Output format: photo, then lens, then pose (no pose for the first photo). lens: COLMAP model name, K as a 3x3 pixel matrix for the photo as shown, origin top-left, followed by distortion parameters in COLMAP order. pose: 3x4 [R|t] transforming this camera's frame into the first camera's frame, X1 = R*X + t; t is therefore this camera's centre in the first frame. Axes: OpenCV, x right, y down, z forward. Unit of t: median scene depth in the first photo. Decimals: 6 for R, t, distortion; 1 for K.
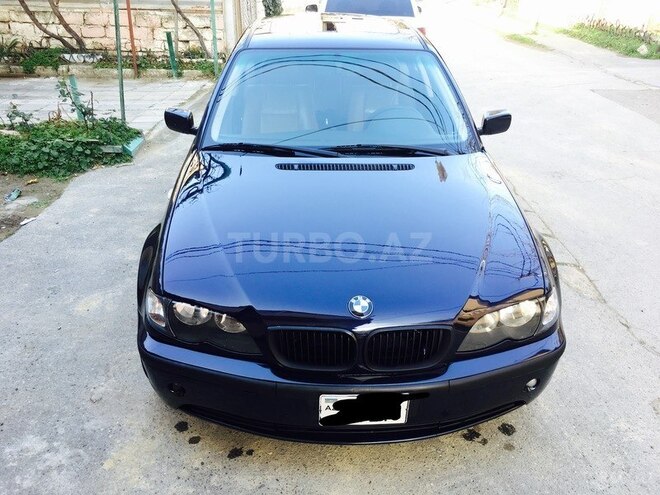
lens RADIAL K [[560.2, 0, 330.1], [0, 560.2, 244.7], [0, 0, 1]] dist [0.059516, -0.087831]
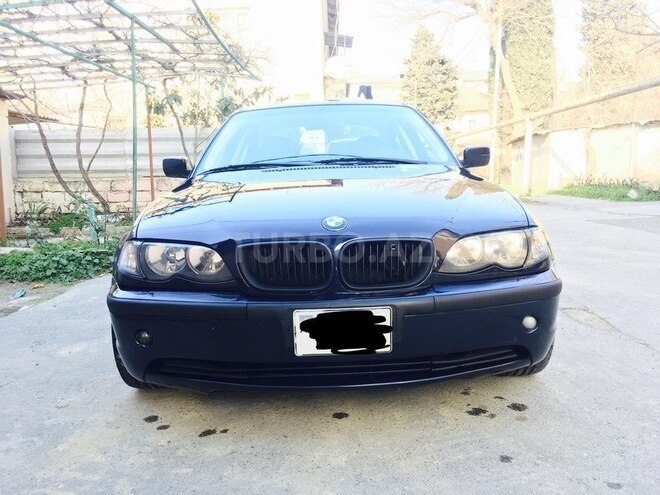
lens RADIAL K [[560.2, 0, 331.4], [0, 560.2, 242.1], [0, 0, 1]] dist [0.059516, -0.087831]
pose [[0.998686, -0.046215, -0.022161, 0.025357], [0.036078, 0.940991, -0.336503, 0.171543], [0.036405, 0.335261, 0.941422, 0.034720]]
